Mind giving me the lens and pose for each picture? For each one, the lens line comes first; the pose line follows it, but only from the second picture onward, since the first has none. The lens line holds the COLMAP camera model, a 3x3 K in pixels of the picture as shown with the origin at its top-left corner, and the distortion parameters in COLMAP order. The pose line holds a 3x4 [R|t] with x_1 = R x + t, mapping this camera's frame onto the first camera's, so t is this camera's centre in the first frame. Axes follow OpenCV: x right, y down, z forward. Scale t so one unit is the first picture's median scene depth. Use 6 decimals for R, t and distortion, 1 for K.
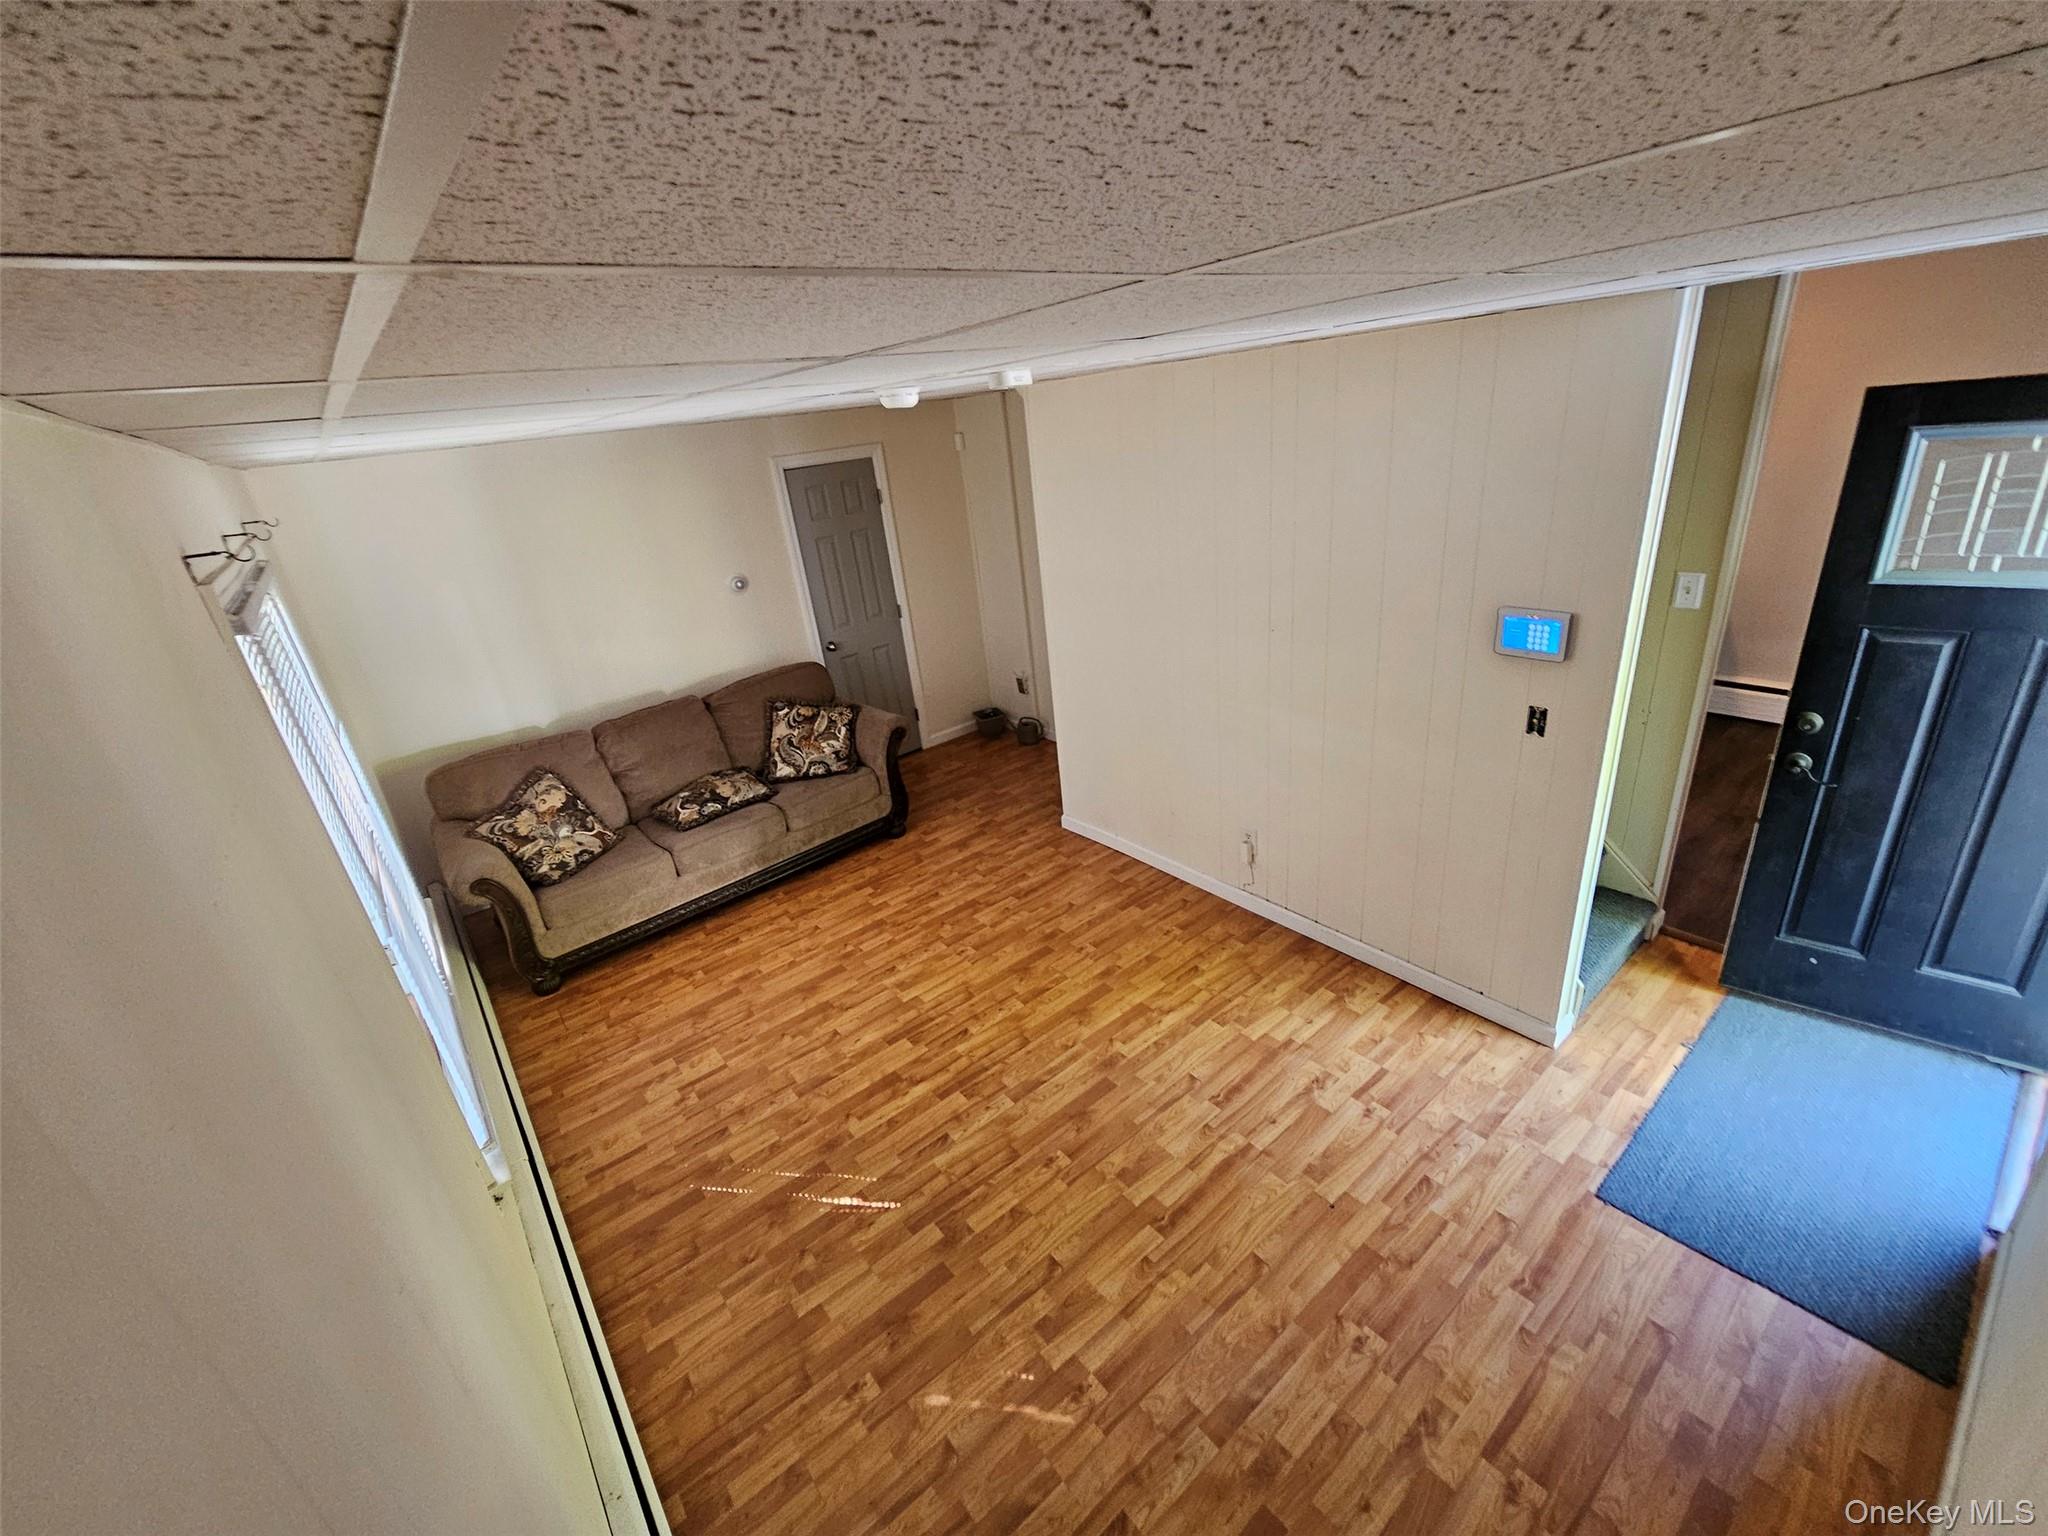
lens RADIAL K [[846.5, 0, 1010.7], [0, 846.5, 763.2], [0, 0, 1]] dist [-0.006580, 0.000352]
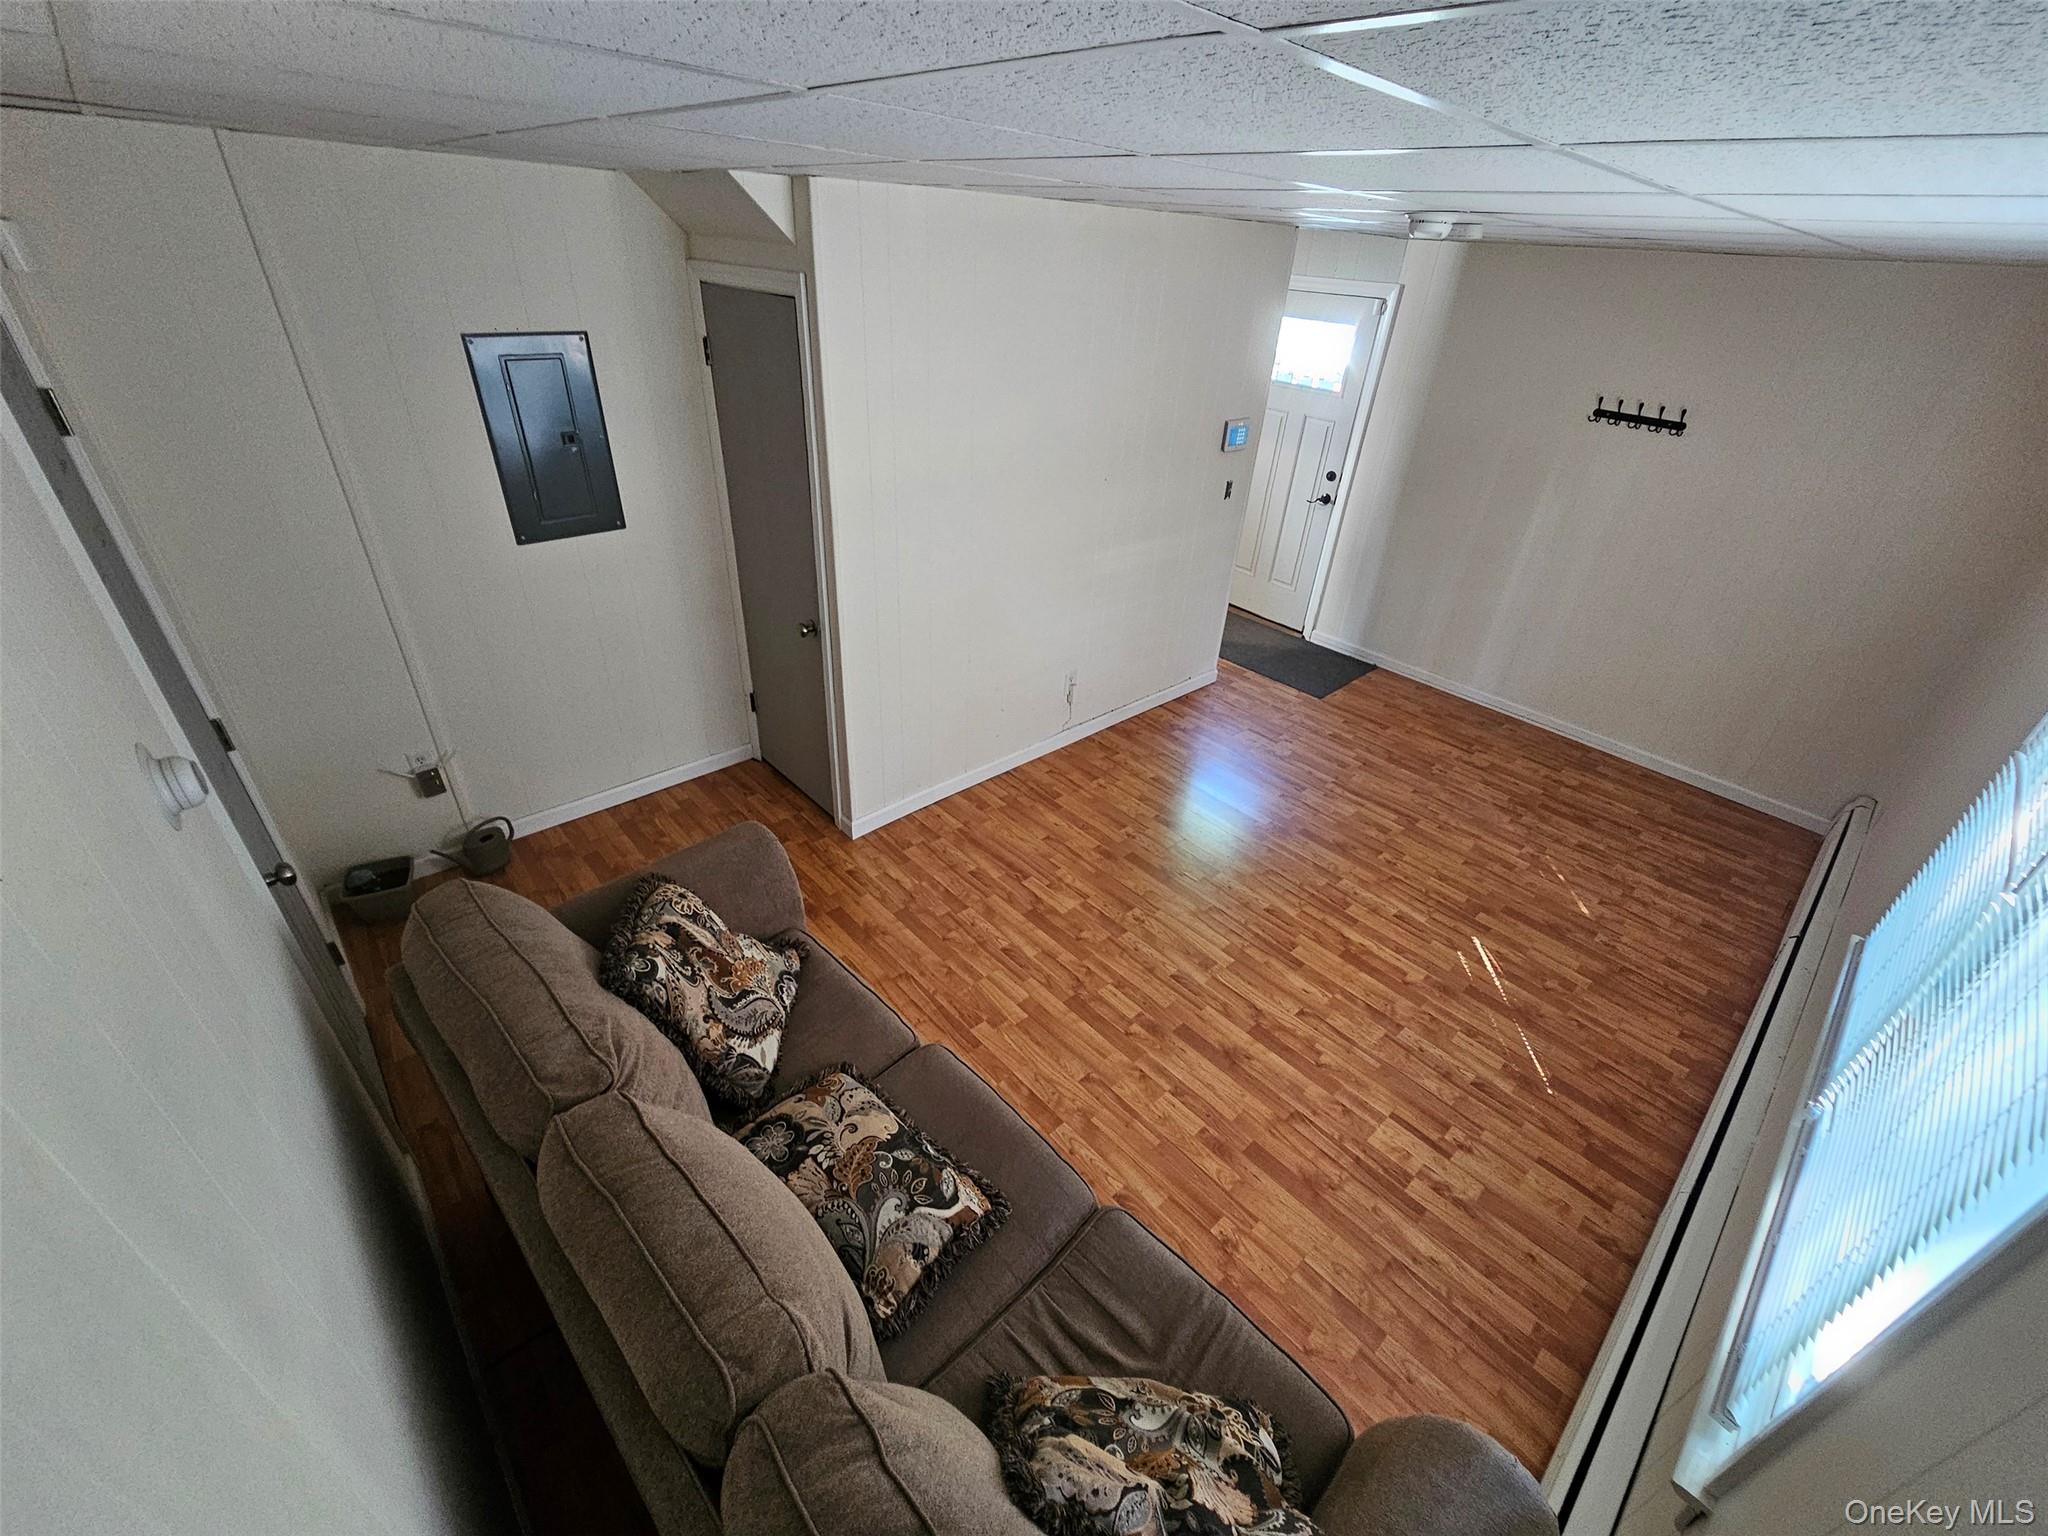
lens RADIAL K [[846.5, 0, 1027.6], [0, 846.5, 771.4], [0, 0, 1]] dist [-0.006580, 0.000352]
pose [[-0.083021, -0.440148, 0.894079, -0.874210], [0.340426, 0.830679, 0.440547, -0.369359], [-0.936599, 0.340942, 0.080874, 1.150223]]
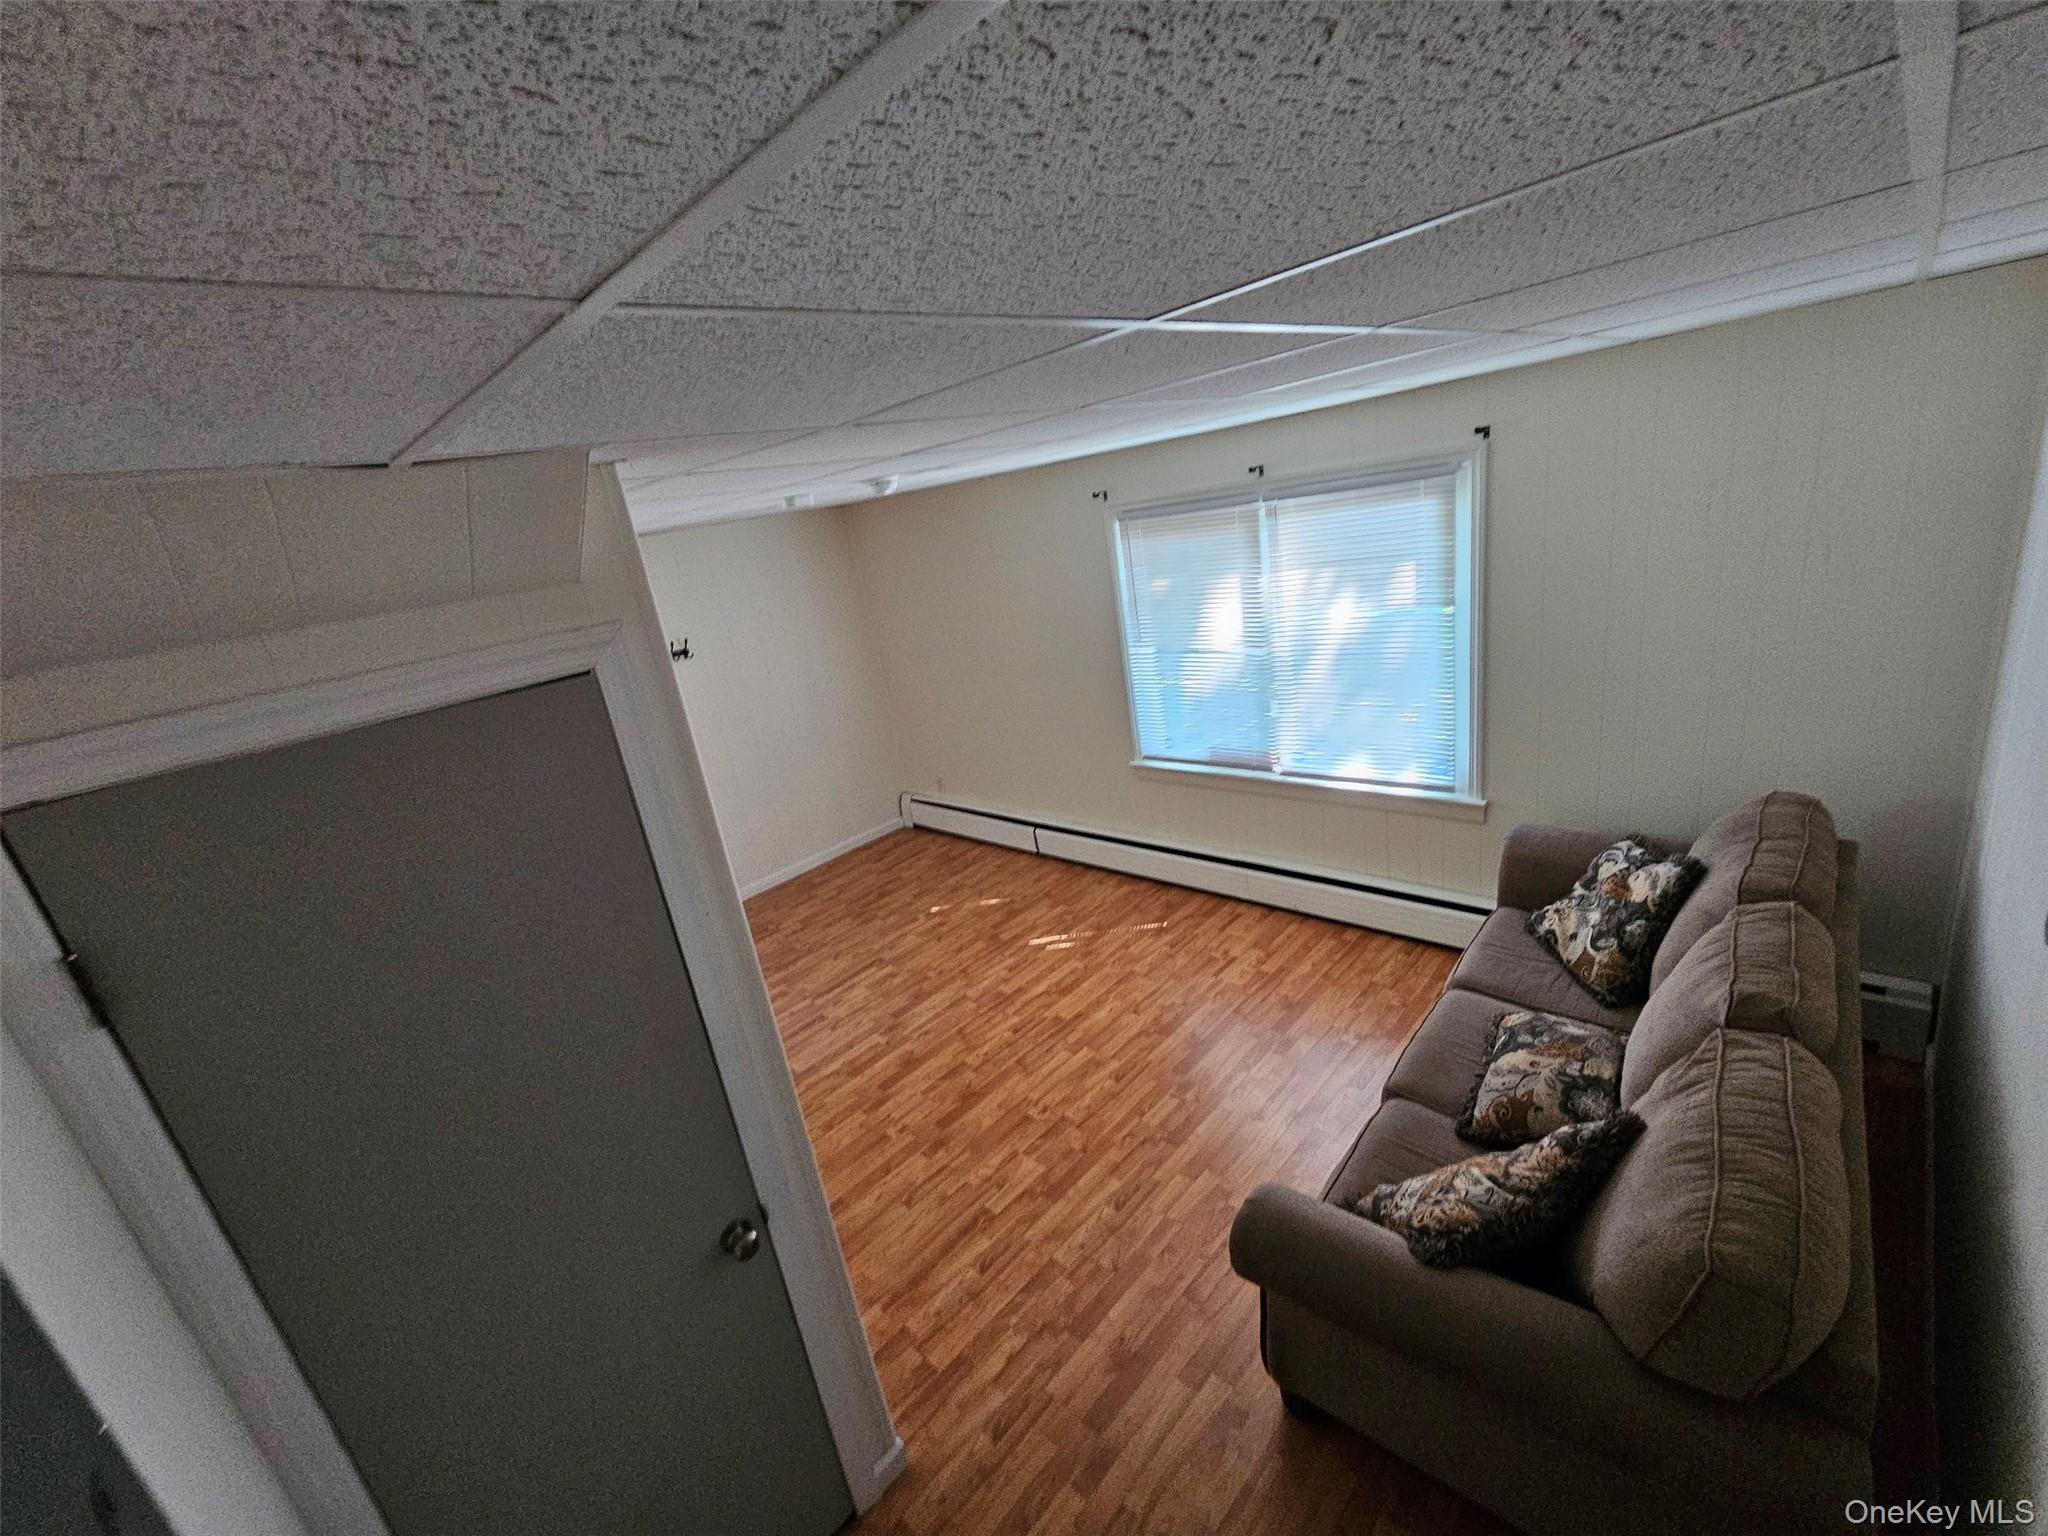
lens RADIAL K [[846.5, 0, 1027.2], [0, 846.5, 775.3], [0, 0, 1]] dist [-0.006580, 0.000352]
pose [[-0.955495, 0.290319, -0.052389, -0.109946], [0.187828, 0.735622, 0.650831, -0.657795], [0.227487, 0.612026, -0.757413, 1.664385]]
